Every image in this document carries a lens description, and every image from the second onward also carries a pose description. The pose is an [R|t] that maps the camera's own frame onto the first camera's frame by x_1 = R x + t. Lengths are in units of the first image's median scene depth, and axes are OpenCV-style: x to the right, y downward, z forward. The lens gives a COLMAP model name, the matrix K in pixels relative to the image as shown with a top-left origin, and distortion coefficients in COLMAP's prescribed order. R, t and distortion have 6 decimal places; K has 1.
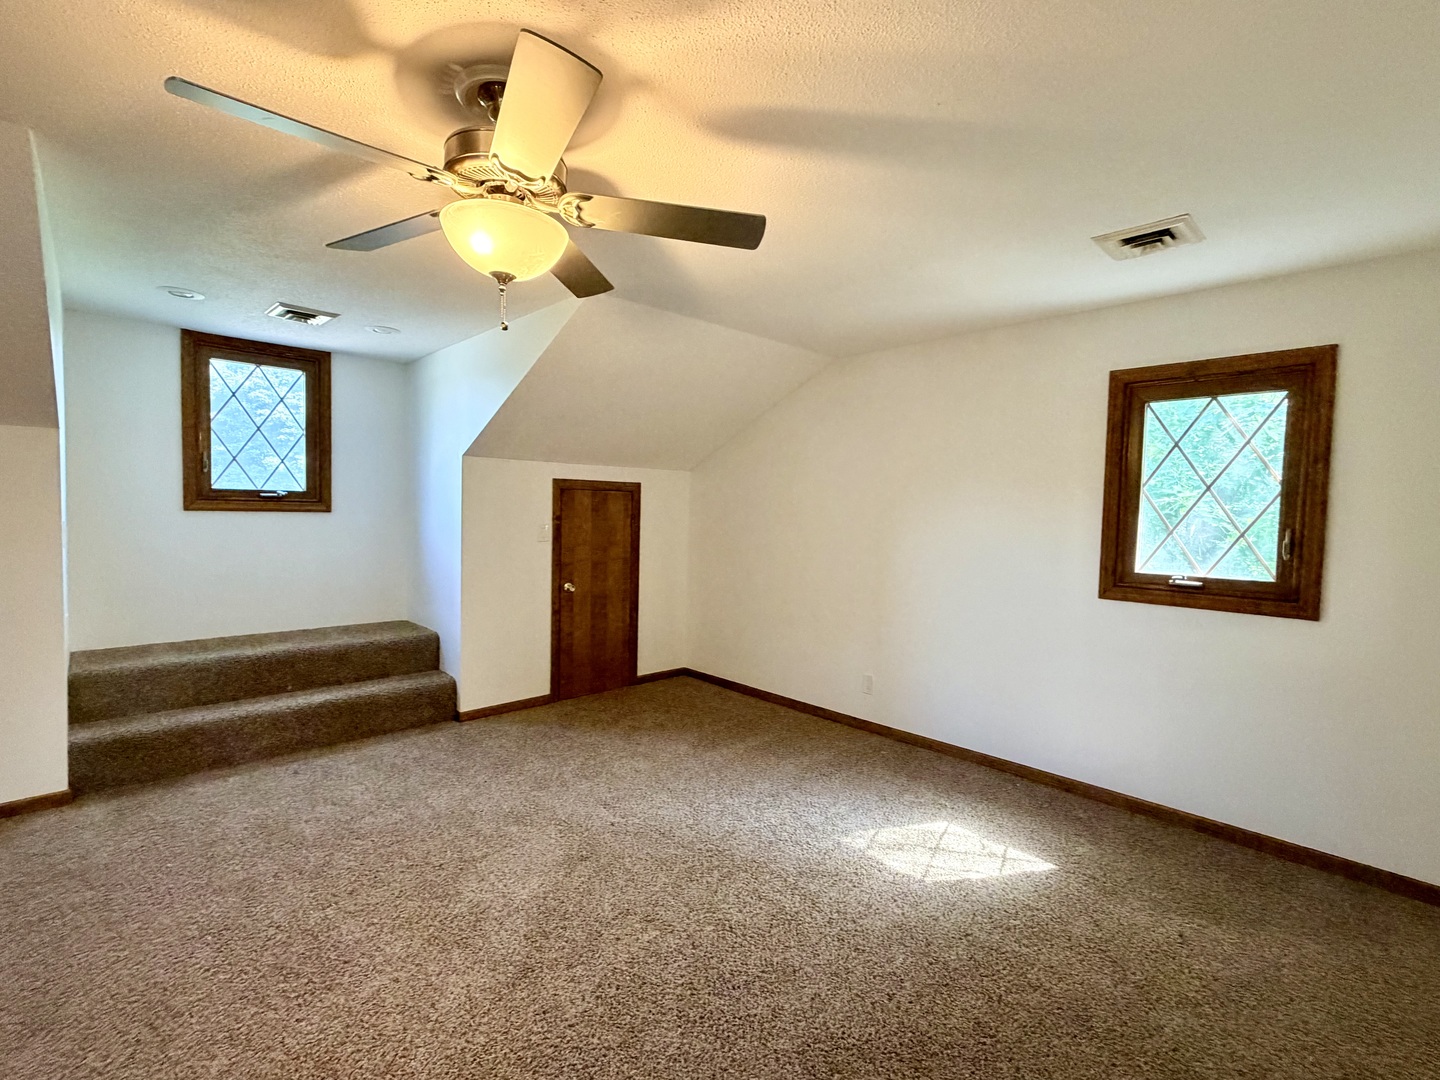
lens RADIAL K [[652.8, 0, 720.0], [0, 652.8, 540.0], [0, 0, 1]] dist [-0.008173, 0.000087]
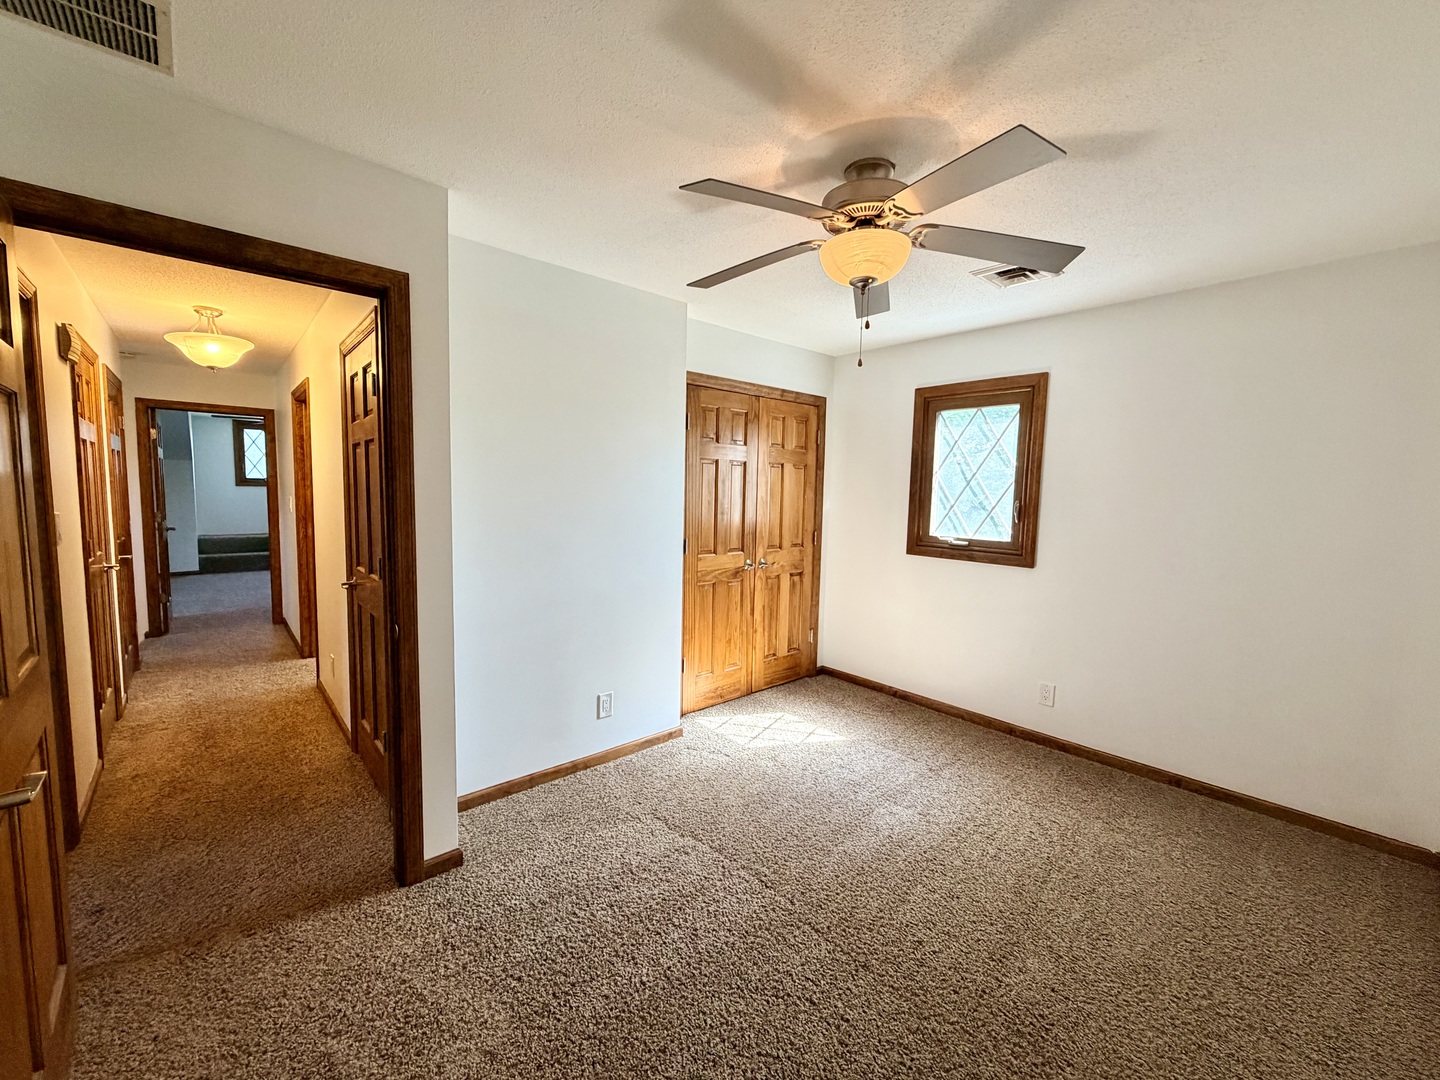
lens RADIAL K [[573.9, 0, 712.6], [0, 573.9, 537.5], [0, 0, 1]] dist [0.000965, -0.000018]
pose [[0.999205, 0.001632, -0.039826, 0.251578], [-0.000460, 0.999567, 0.029413, 0.019914], [0.039856, -0.029371, 0.998774, -0.265522]]
